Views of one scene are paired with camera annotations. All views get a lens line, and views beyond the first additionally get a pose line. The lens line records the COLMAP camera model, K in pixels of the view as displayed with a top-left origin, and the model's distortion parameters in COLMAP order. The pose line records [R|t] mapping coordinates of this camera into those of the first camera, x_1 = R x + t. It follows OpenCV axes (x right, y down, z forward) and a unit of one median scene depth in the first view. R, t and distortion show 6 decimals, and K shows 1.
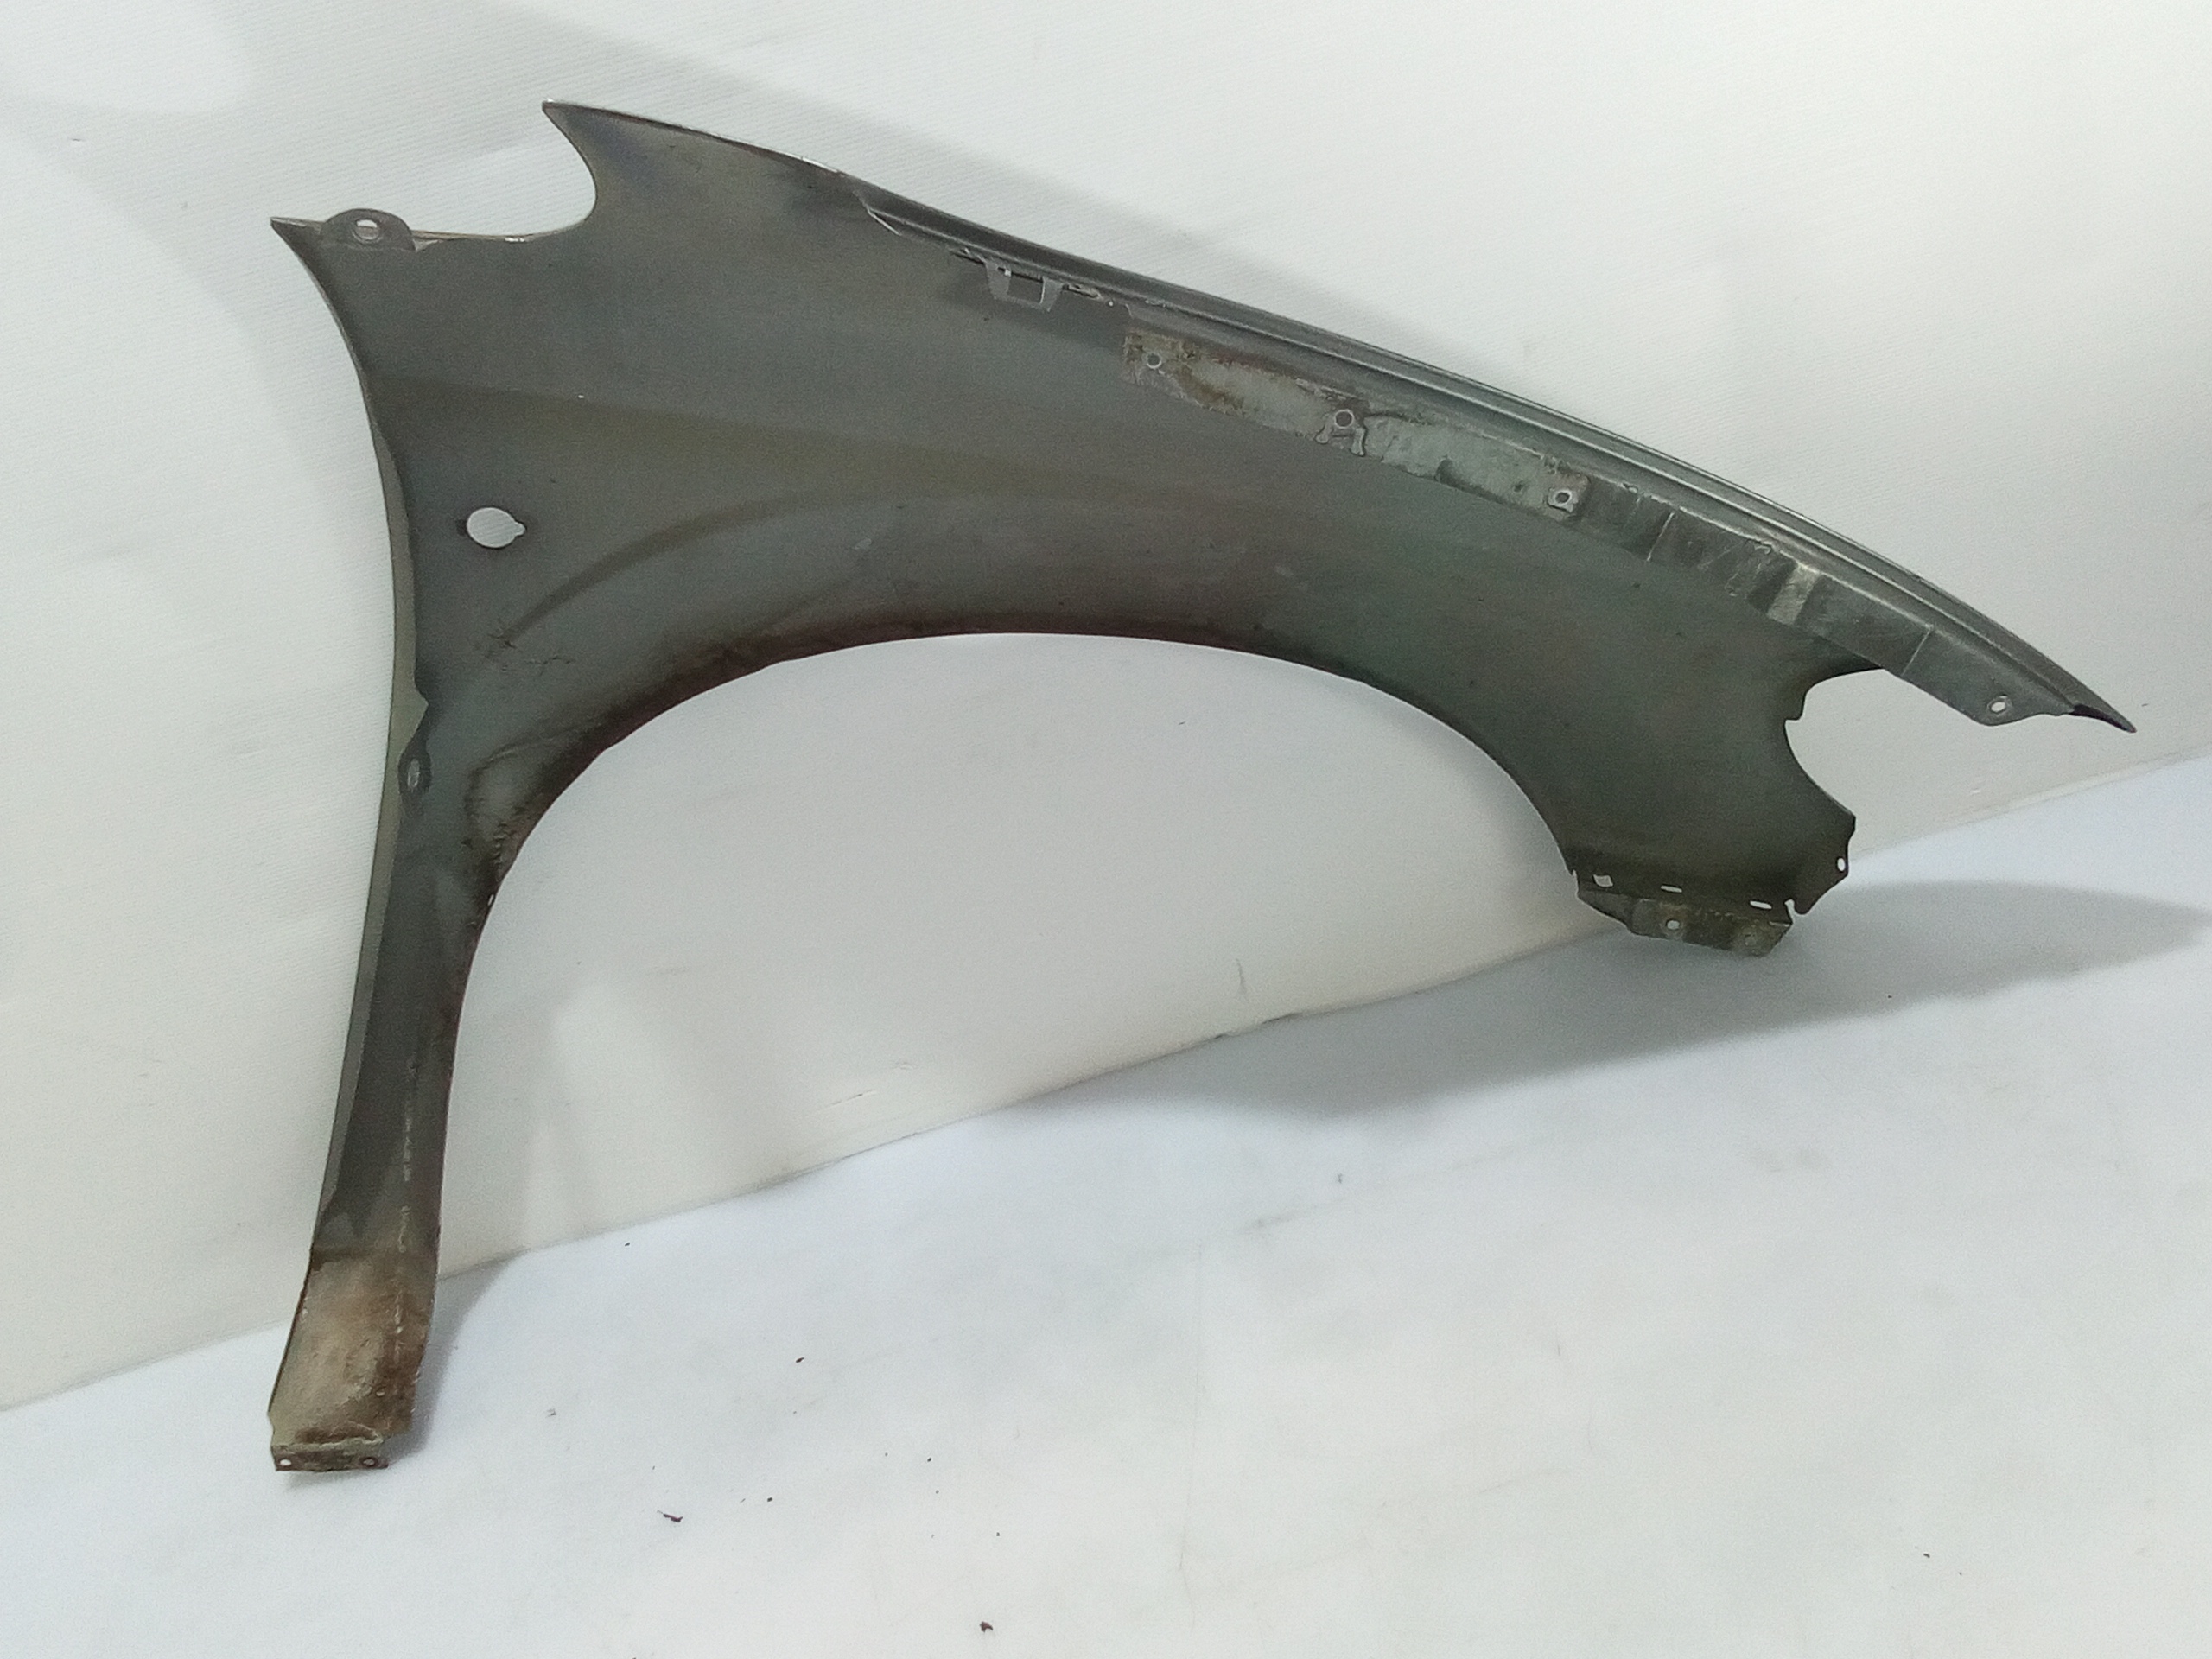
lens RADIAL K [[1755.3, 0, 1106.0], [0, 1755.3, 829.5], [0, 0, 1]] dist [0.060462, -0.003301]
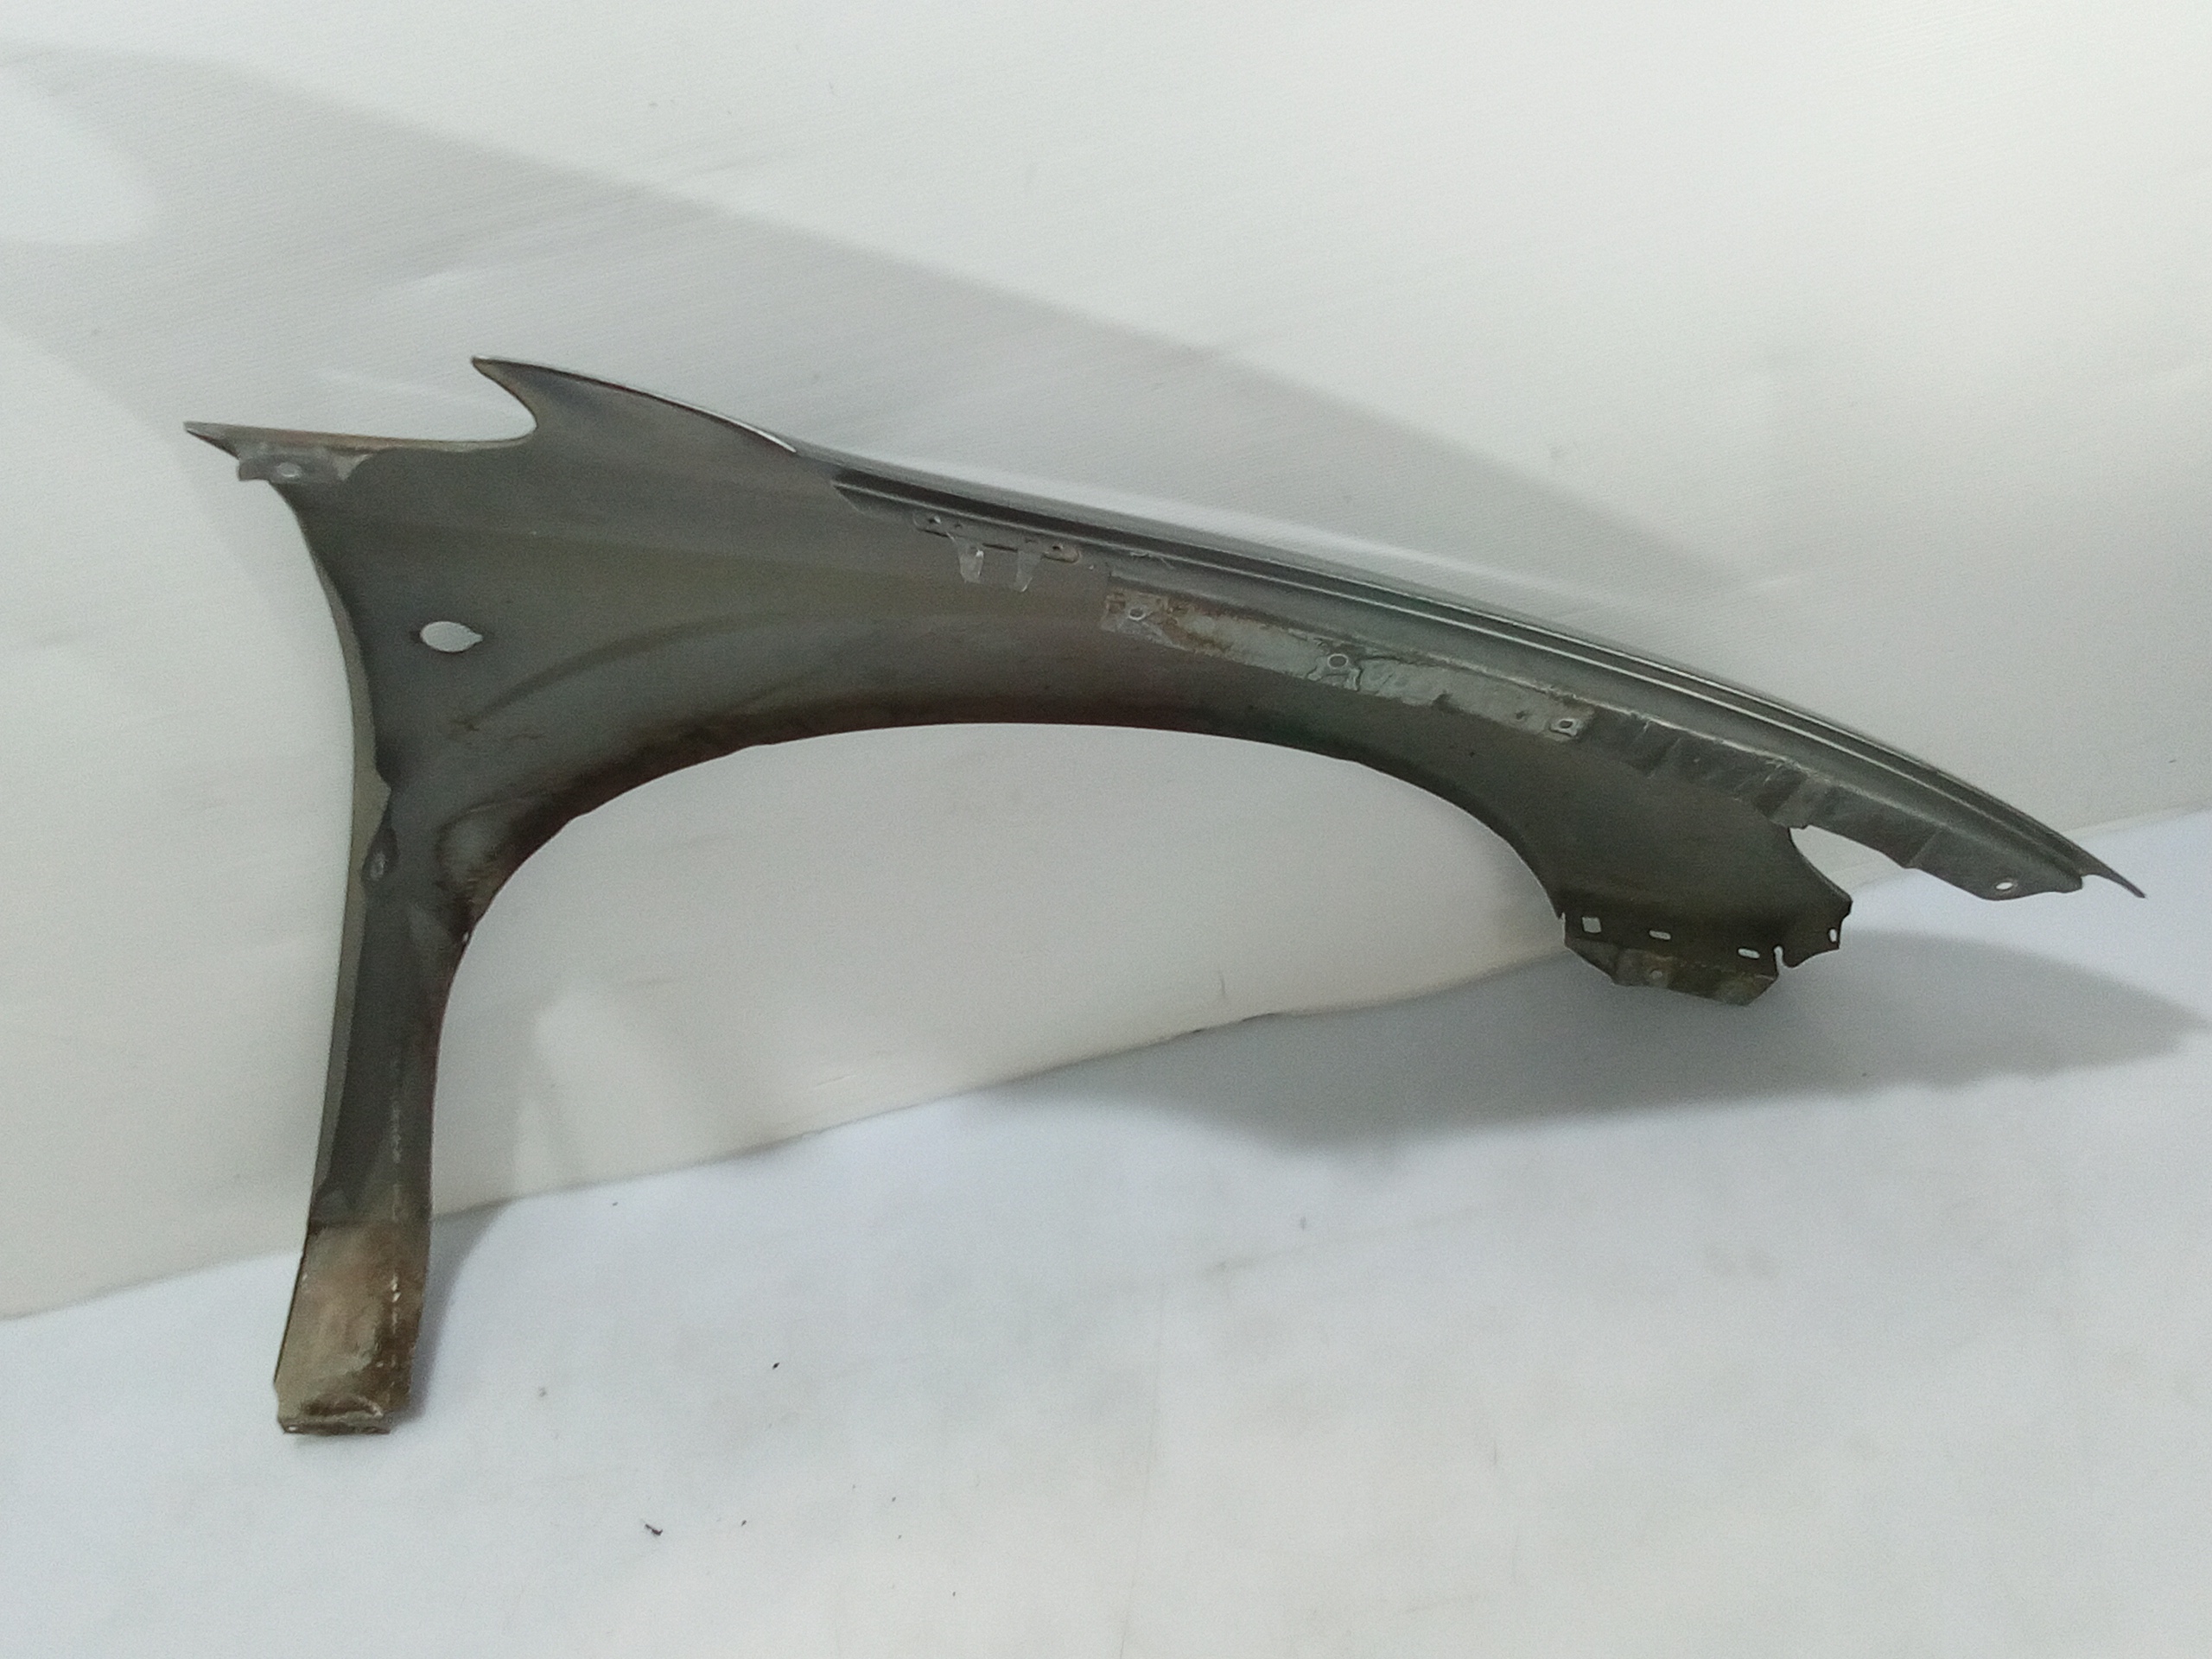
lens RADIAL K [[1764.3, 0, 1106.0], [0, 1764.3, 829.5], [0, 0, 1]] dist [0.060546, 0.003413]
pose [[0.999094, 0.042224, -0.005309, 0.014480], [-0.040169, 0.976876, 0.209999, -0.246254], [0.014053, -0.209596, 0.977687, 0.040876]]
